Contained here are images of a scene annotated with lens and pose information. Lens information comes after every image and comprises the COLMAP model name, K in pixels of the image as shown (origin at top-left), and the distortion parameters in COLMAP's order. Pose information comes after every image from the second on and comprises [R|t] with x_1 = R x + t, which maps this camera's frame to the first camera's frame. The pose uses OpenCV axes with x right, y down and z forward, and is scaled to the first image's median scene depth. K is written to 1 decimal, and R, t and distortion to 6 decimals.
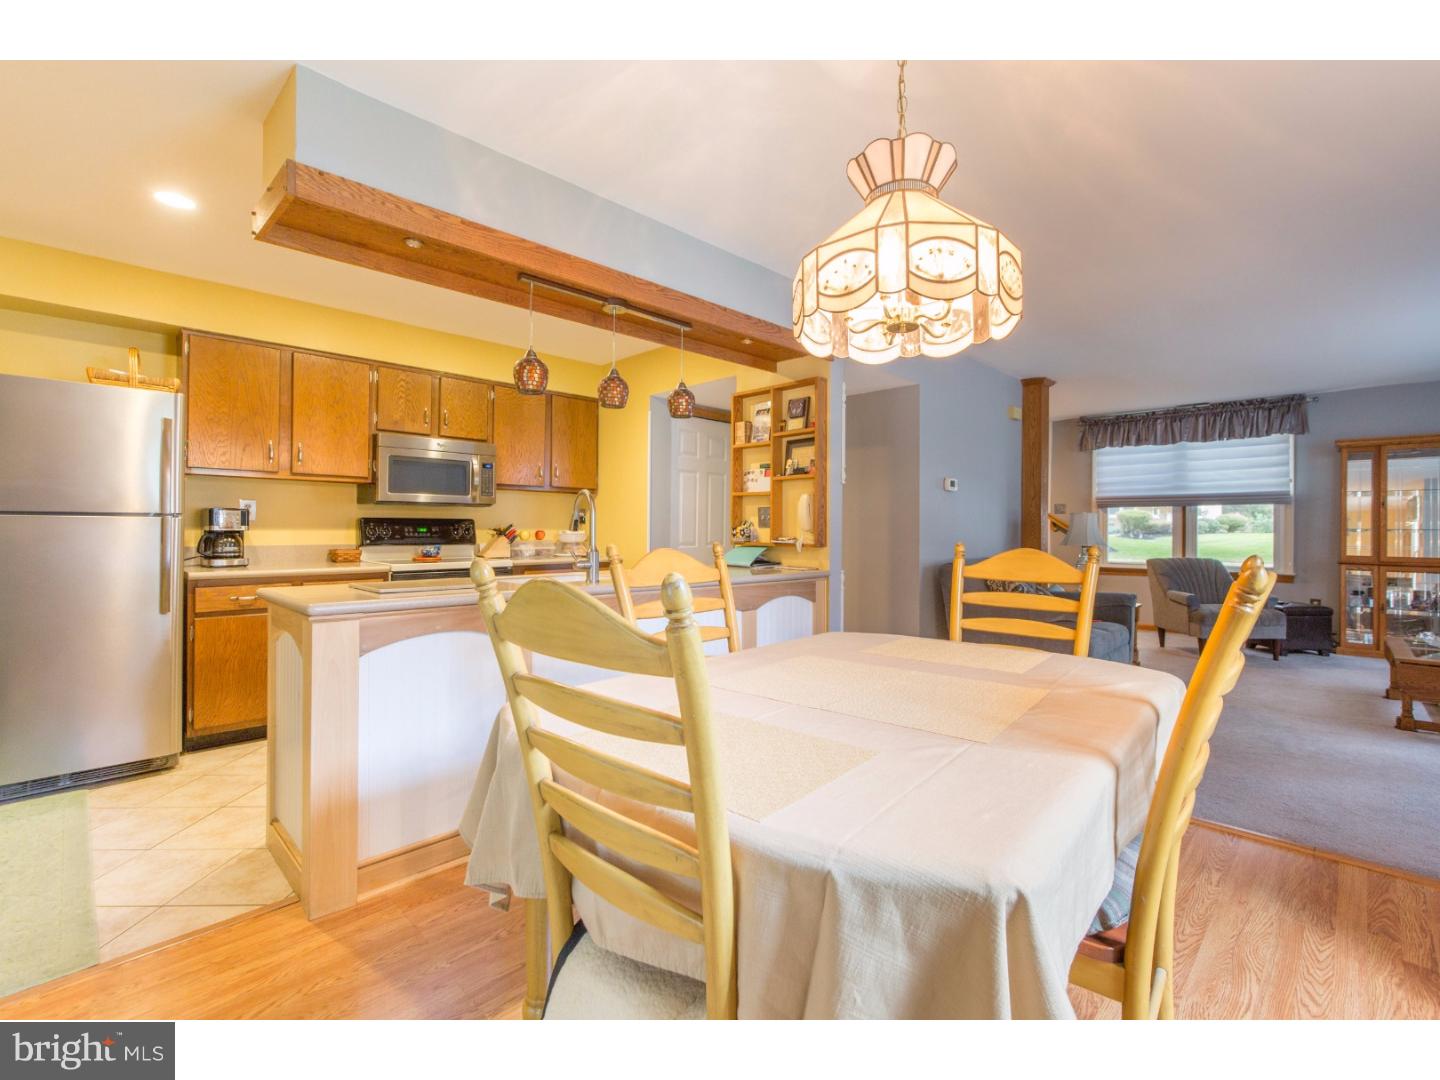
lens RADIAL K [[646.6, 0, 728.3], [0, 646.6, 527.5], [0, 0, 1]] dist [0.000338, -0.002355]
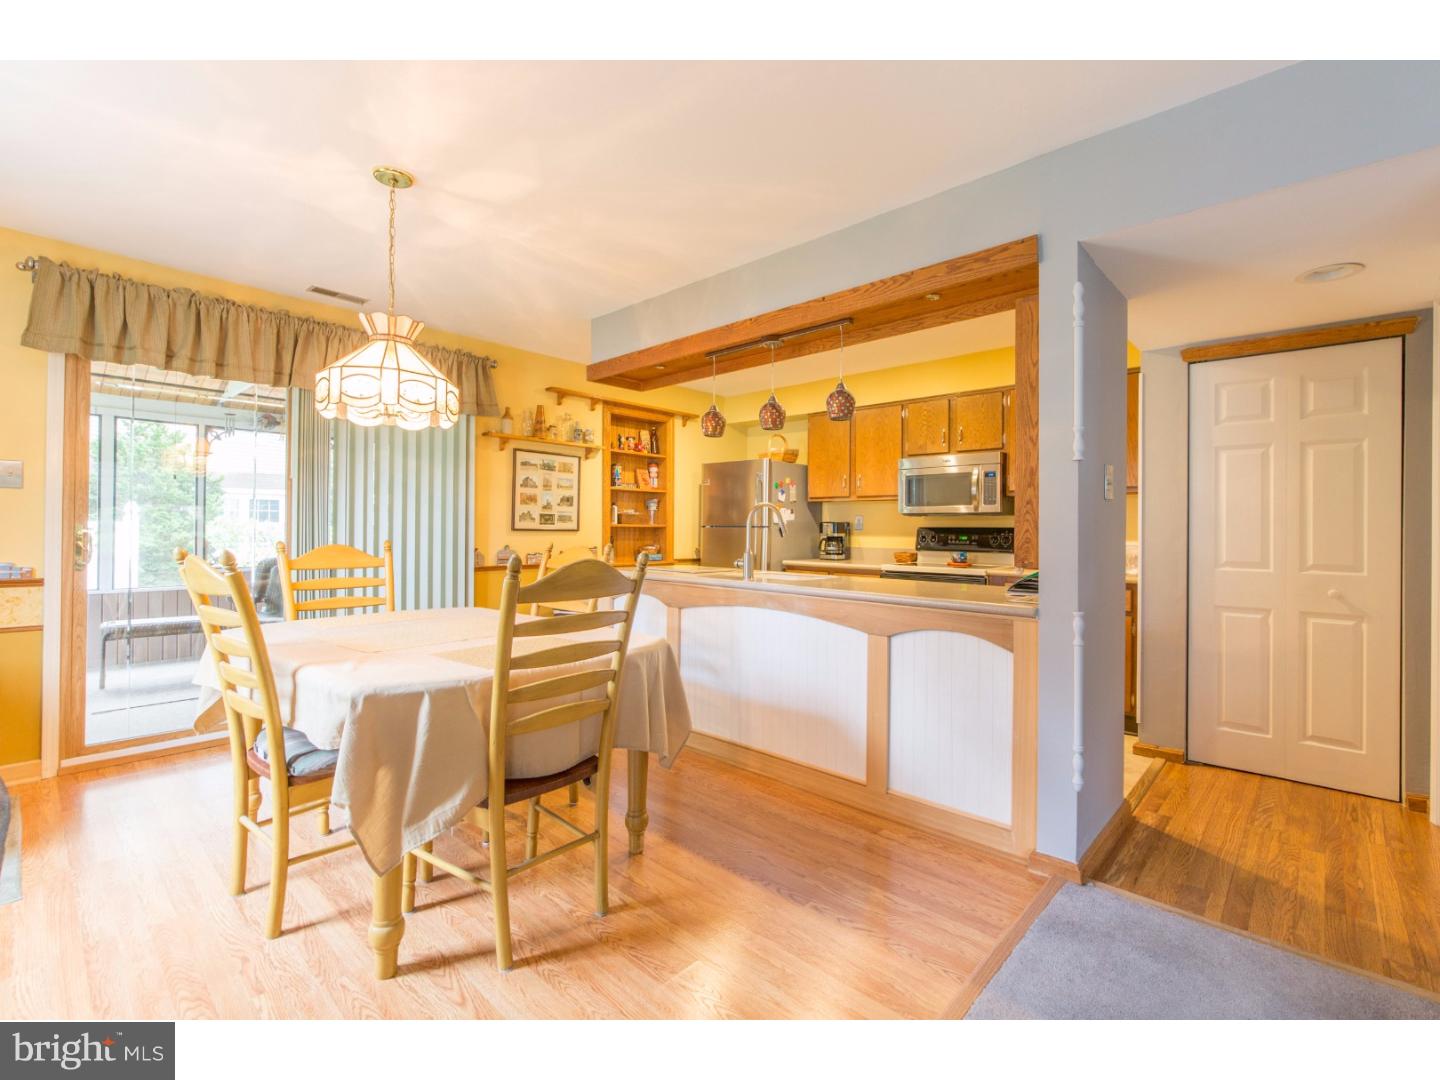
lens RADIAL K [[646.6, 0, 725.4], [0, 646.6, 528.1], [0, 0, 1]] dist [0.000338, -0.002355]
pose [[0.038215, -0.007688, -0.999240, 0.722684], [-0.010992, 0.999907, -0.008113, 0.000287], [0.999209, 0.011293, 0.038127, 0.651620]]
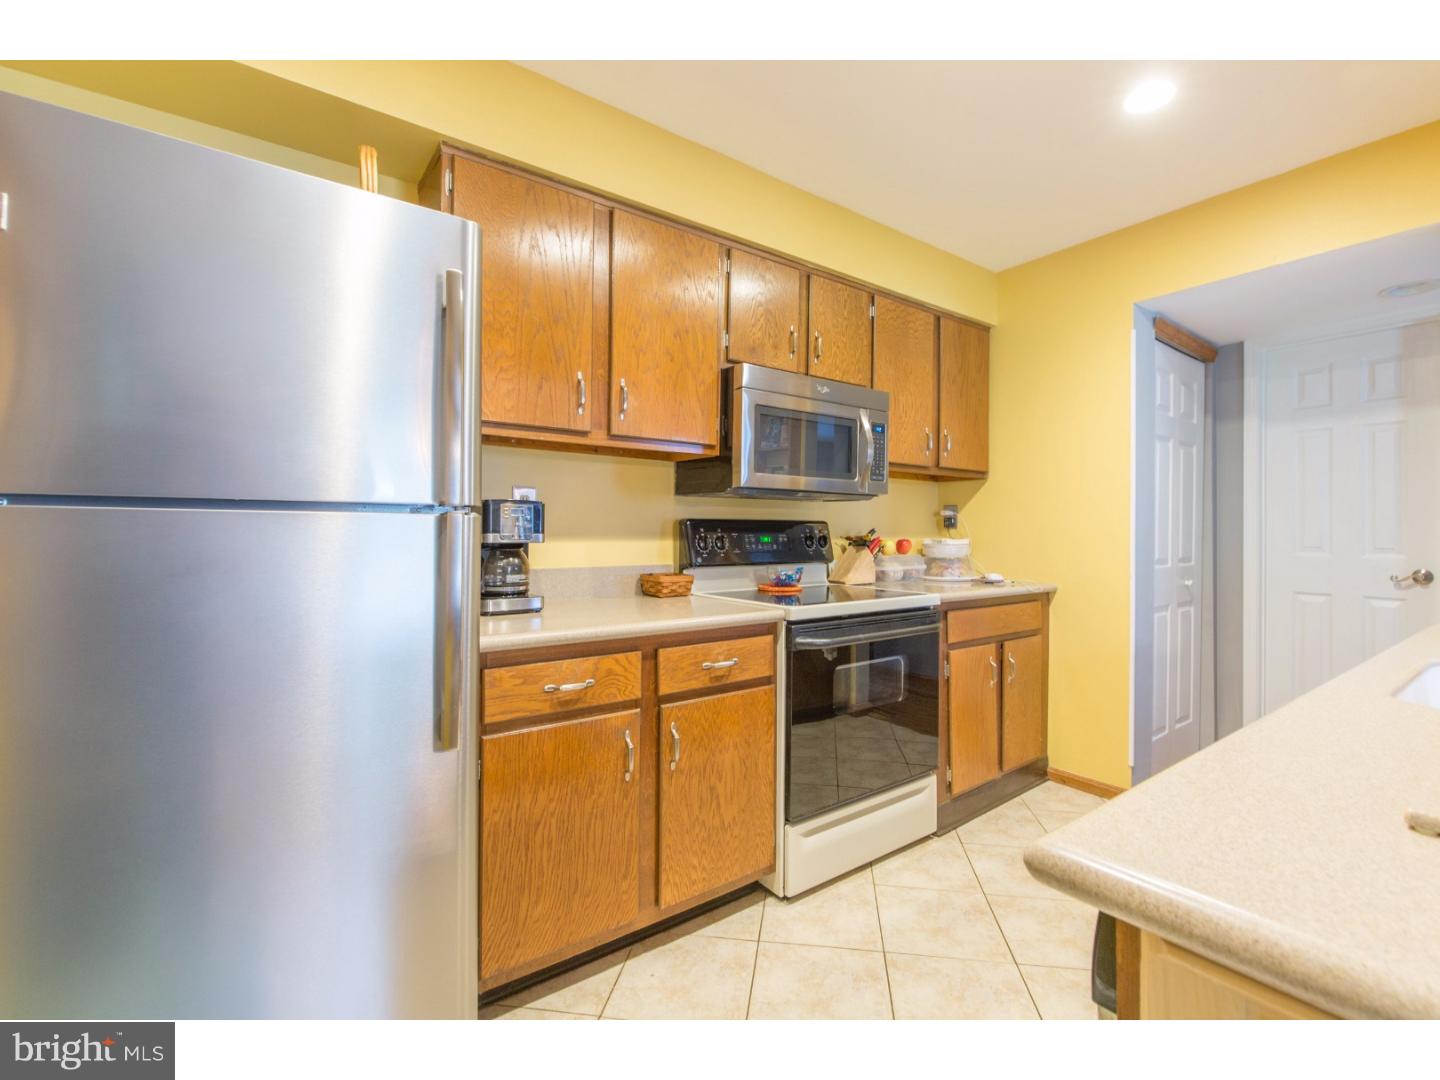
lens RADIAL K [[646.6, 0, 728.7], [0, 646.6, 528.5], [0, 0, 1]] dist [0.000338, -0.002355]
pose [[0.988060, -0.003748, -0.154022, -0.490498], [0.002695, 0.999972, -0.007045, -0.002565], [0.154044, 0.006546, 0.988042, 0.481840]]
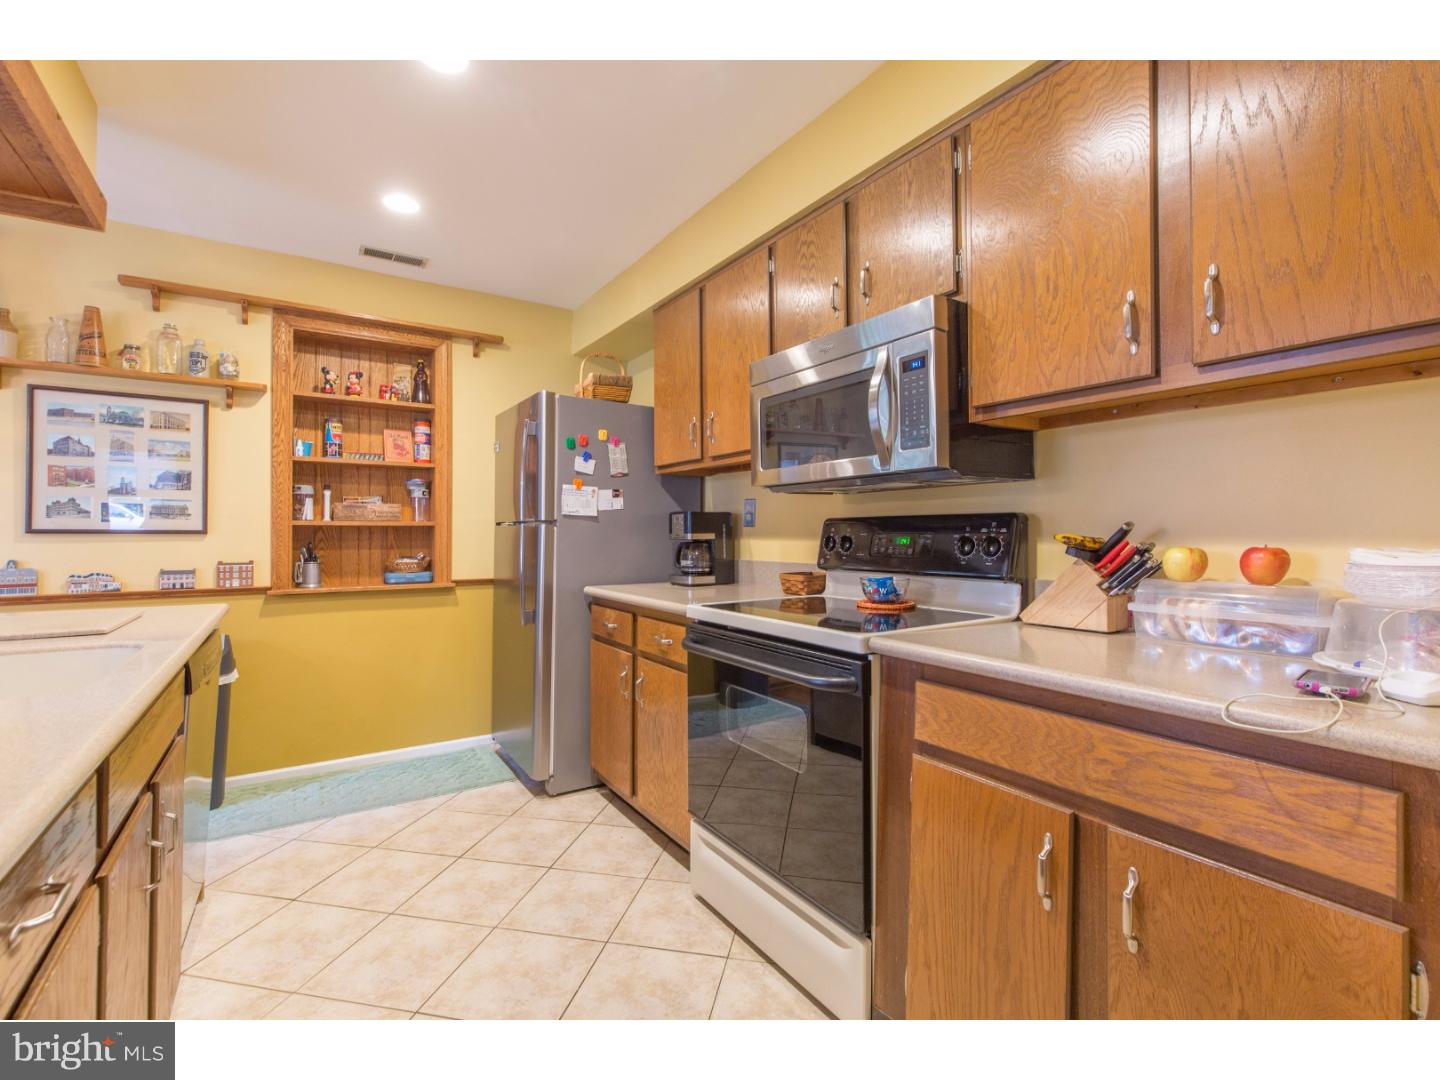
lens RADIAL K [[646.6, 0, 726.1], [0, 646.6, 528.4], [0, 0, 1]] dist [0.000338, -0.002355]
pose [[-0.204458, -0.013218, -0.978786, -0.000570], [-0.002718, 0.999913, -0.012935, 0.001014], [0.978872, 0.000016, -0.204476, 1.145565]]
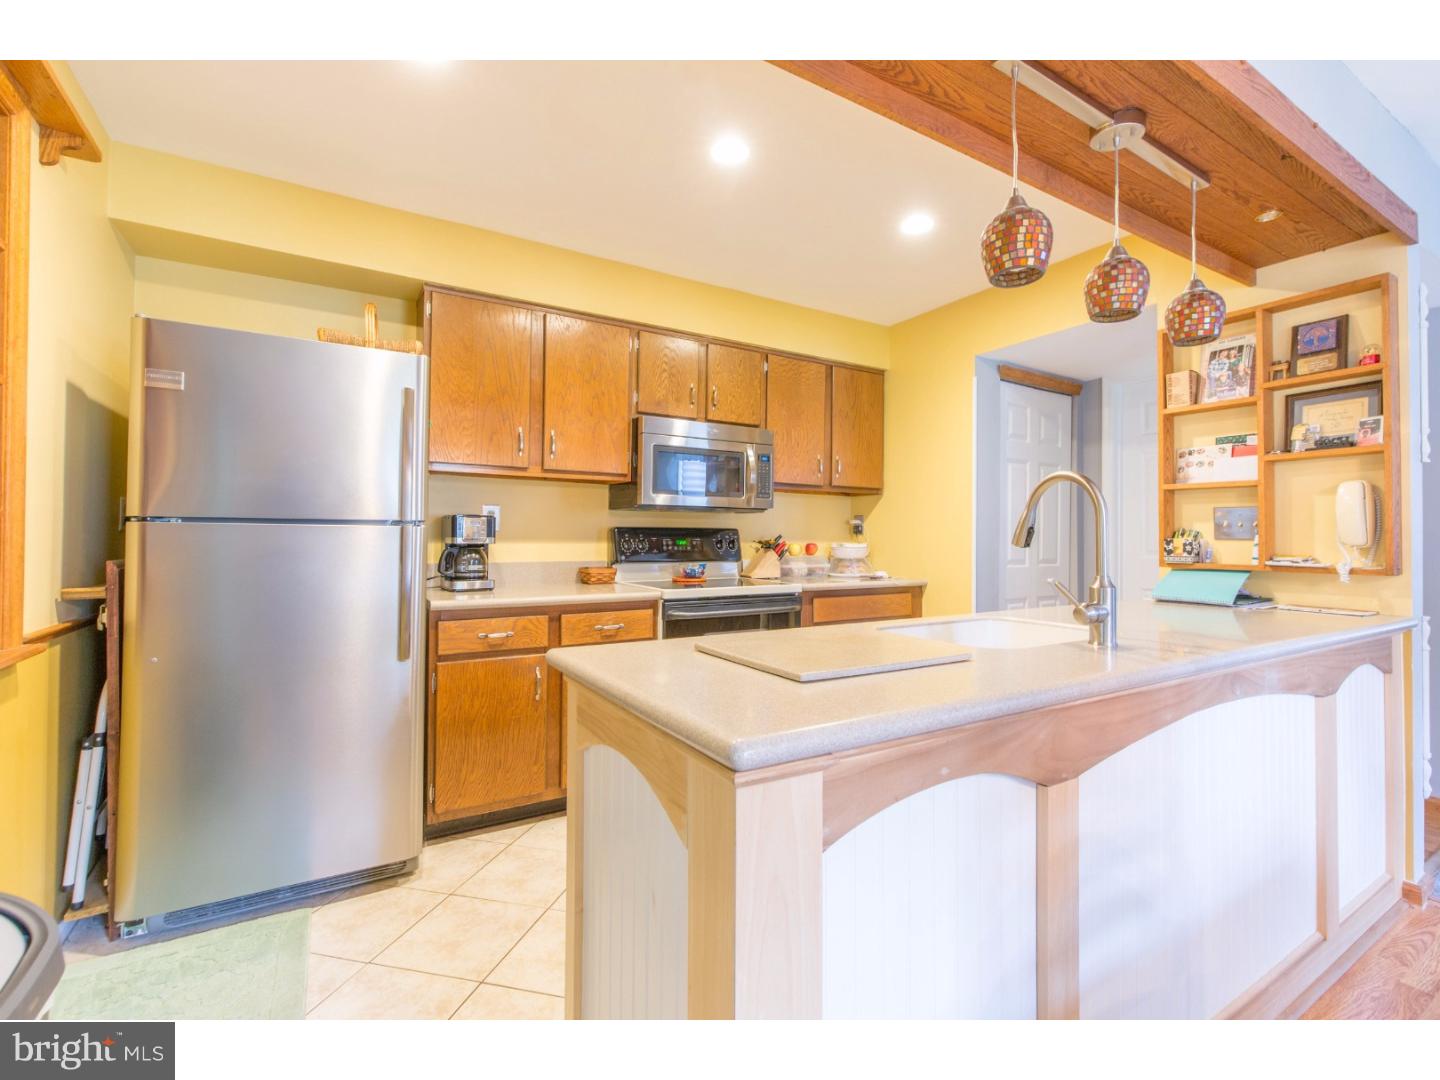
lens RADIAL K [[646.6, 0, 729.4], [0, 646.6, 528.8], [0, 0, 1]] dist [0.000338, -0.002355]
pose [[0.970722, -0.003800, -0.240175, -0.271150], [0.000158, 0.999885, -0.015184, -0.001374], [0.240205, 0.014701, 0.970611, 0.301494]]
